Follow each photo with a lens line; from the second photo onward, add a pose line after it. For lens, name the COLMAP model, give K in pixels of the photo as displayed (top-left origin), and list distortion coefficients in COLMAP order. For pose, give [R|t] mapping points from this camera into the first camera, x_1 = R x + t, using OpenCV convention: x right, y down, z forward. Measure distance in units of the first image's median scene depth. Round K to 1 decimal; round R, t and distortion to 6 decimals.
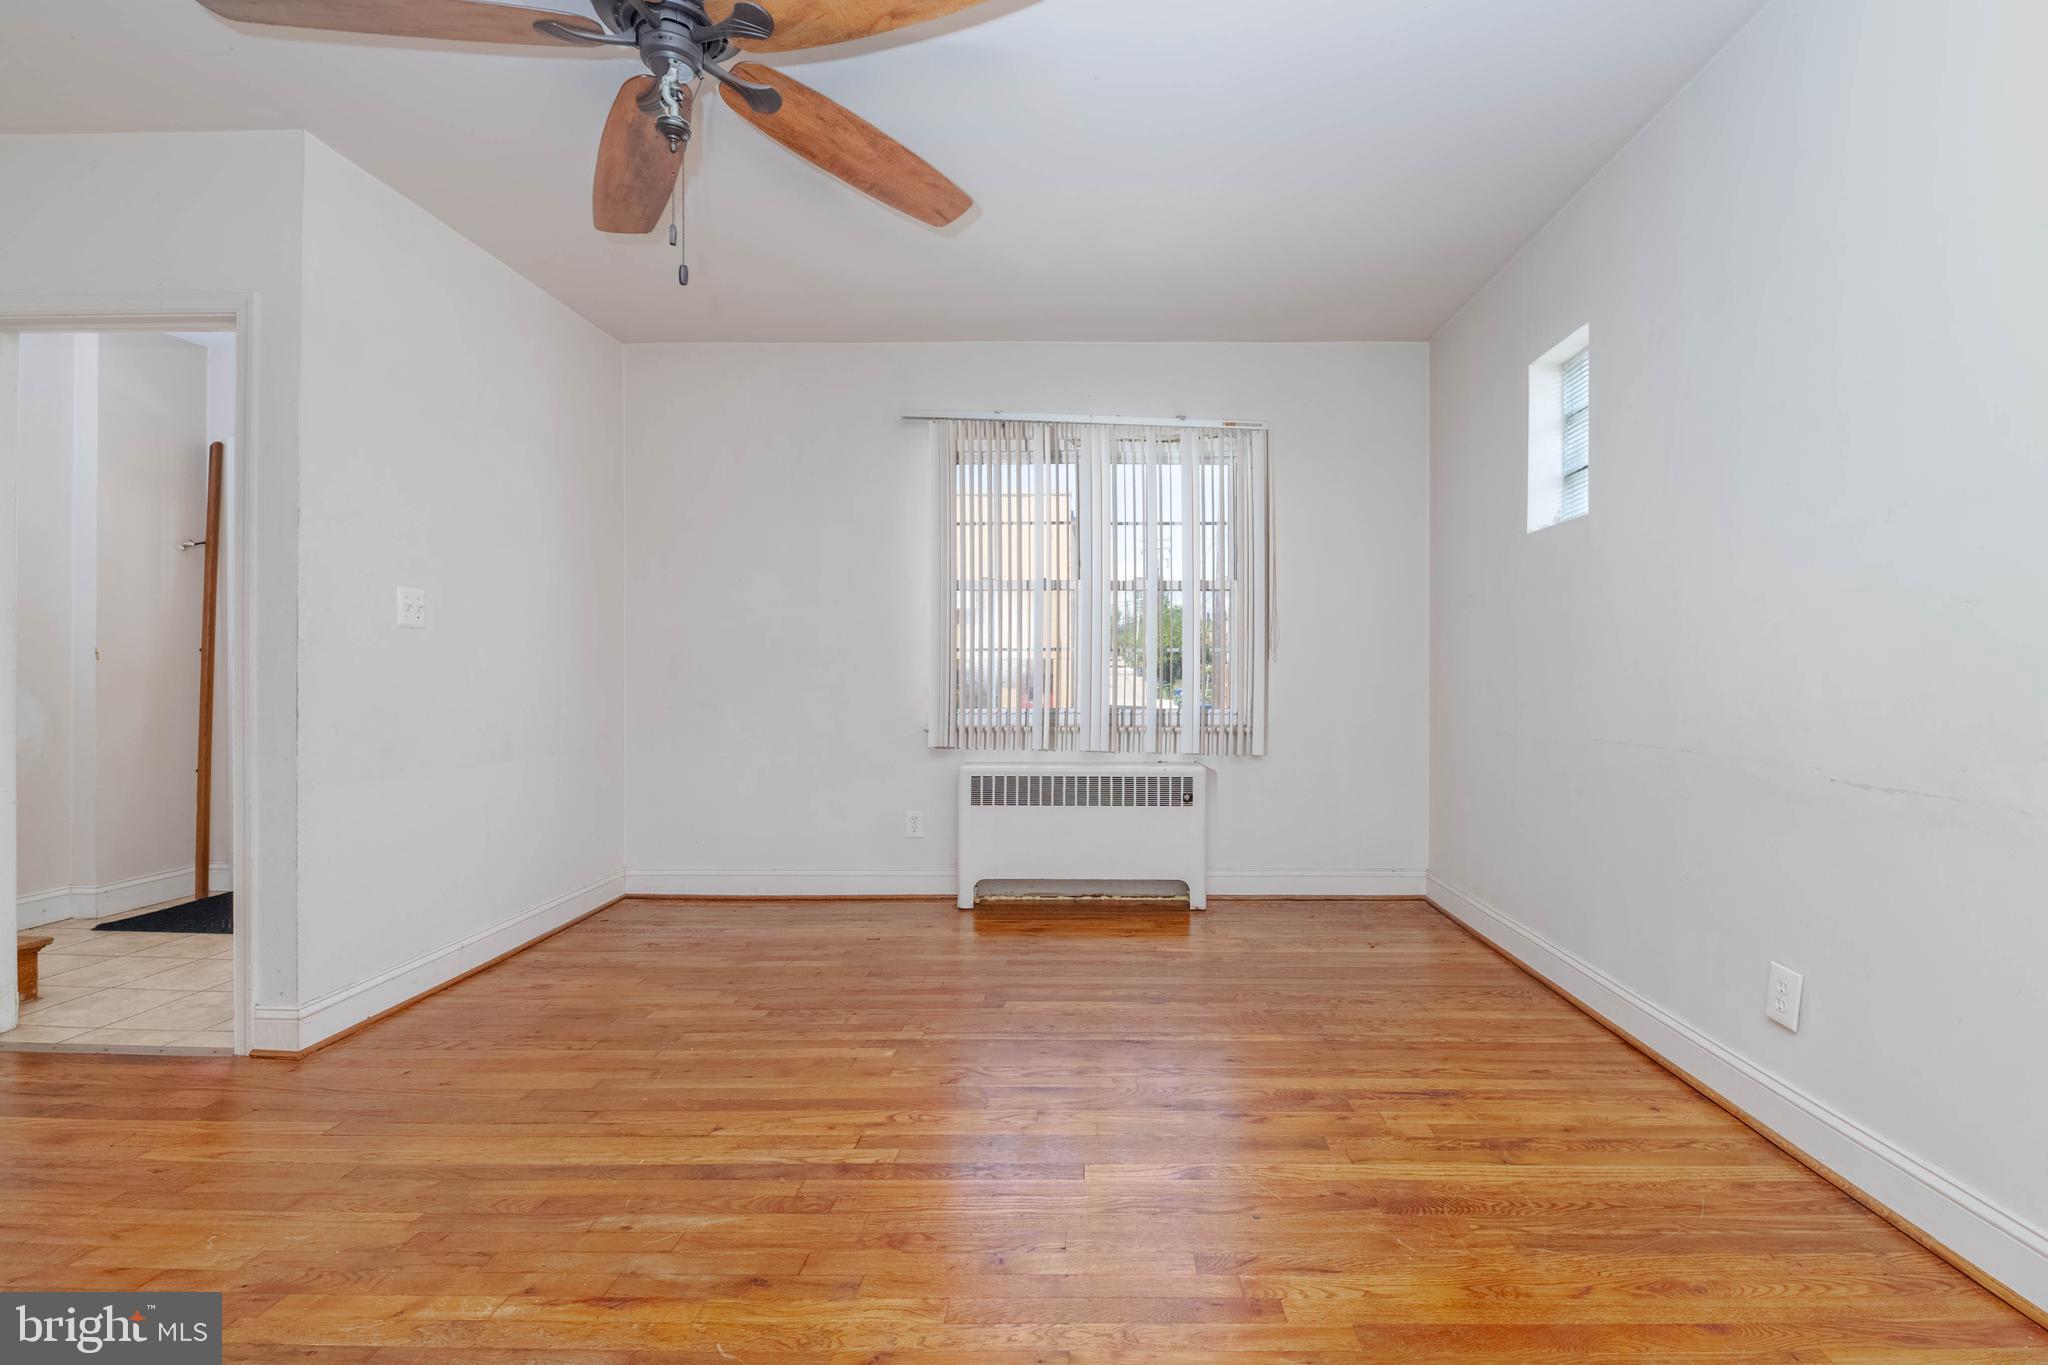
lens RADIAL K [[889.1, 0, 1091.0], [0, 889.1, 675.4], [0, 0, 1]] dist [0.004997, -0.008172]
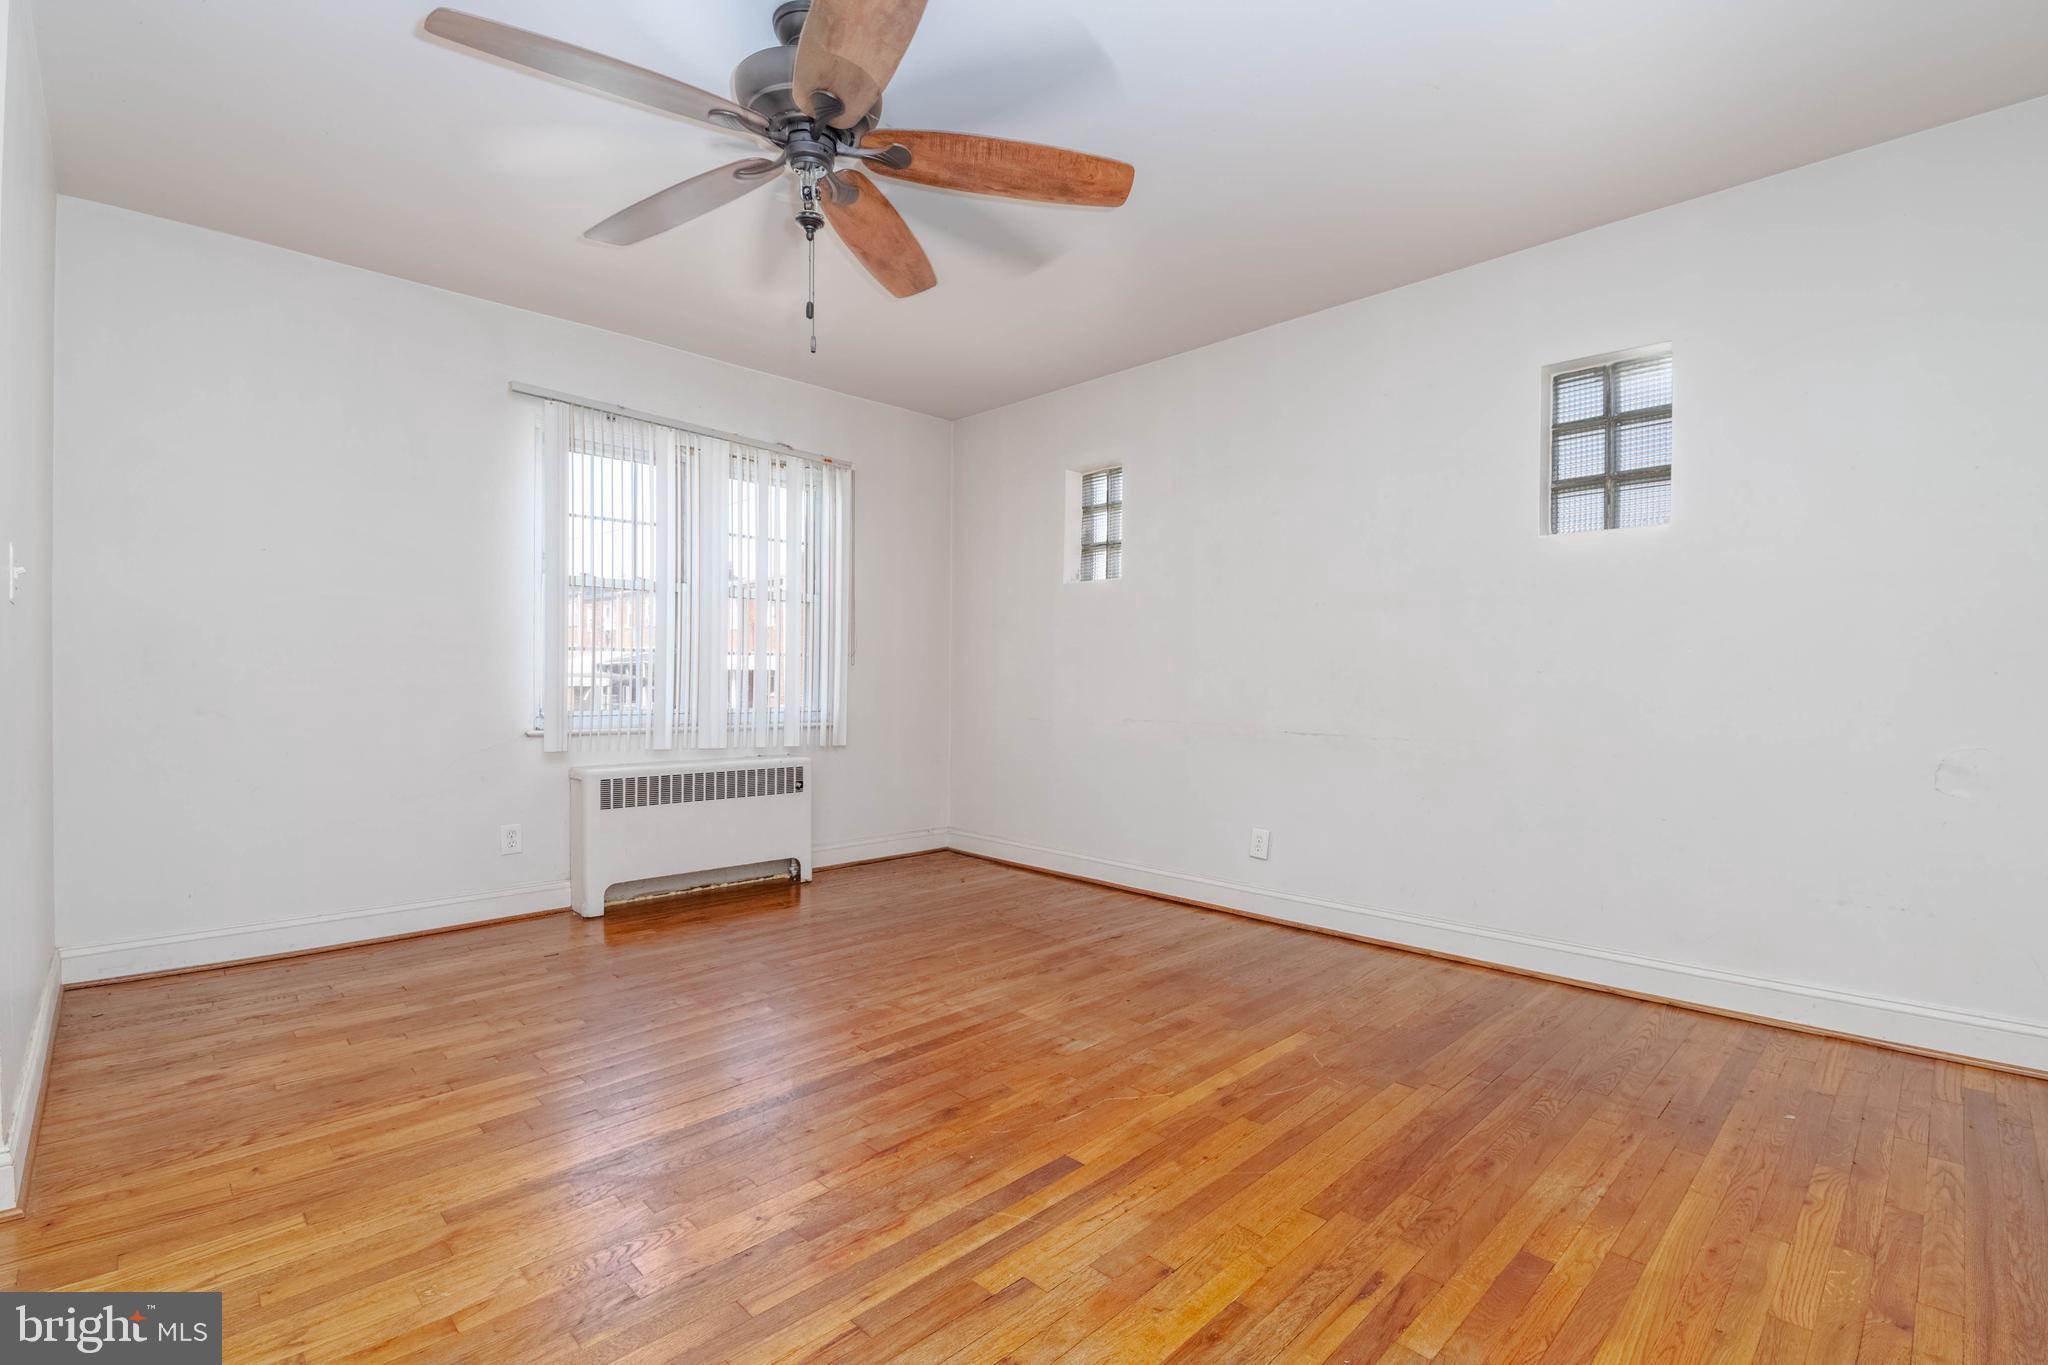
lens RADIAL K [[922.1, 0, 1039.1], [0, 922.1, 689.8], [0, 0, 1]] dist [-0.000233, -0.010852]
pose [[0.702797, -0.002955, 0.711384, -0.699837], [-0.007421, 0.999907, 0.011485, 0.000528], [-0.711352, -0.013351, 0.702709, -0.059476]]
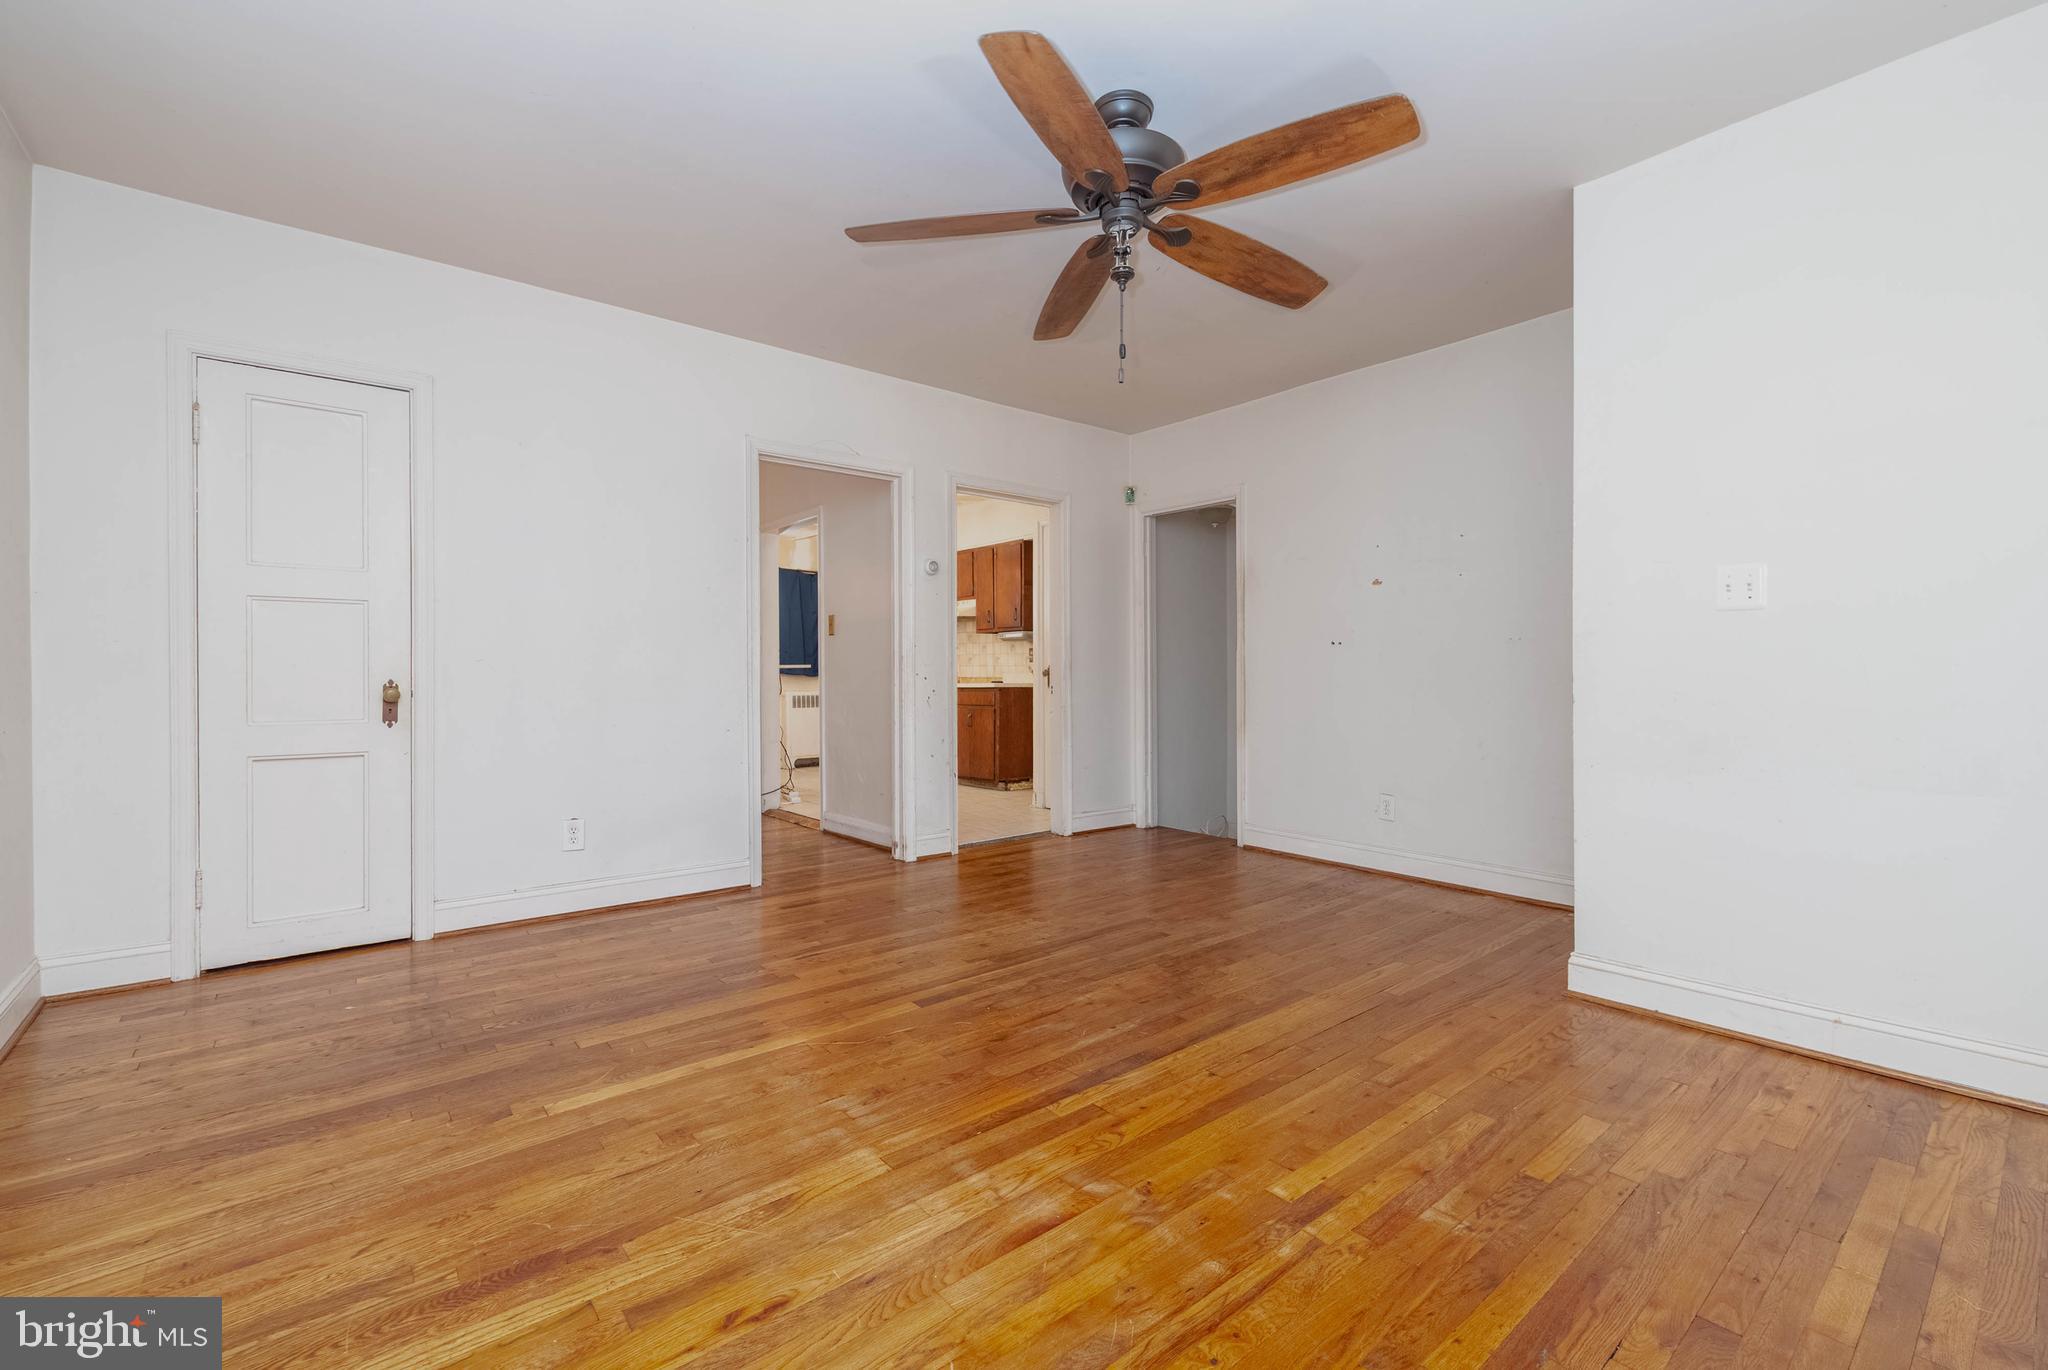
lens RADIAL K [[868.2, 0, 1030.8], [0, 868.2, 675.2], [0, 0, 1]] dist [0.013430, -0.007331]
pose [[-0.765896, 0.003704, -0.642954, 0.320214], [0.003299, 0.999993, 0.001831, 0.006966], [0.642956, -0.000718, -0.765903, 1.202735]]
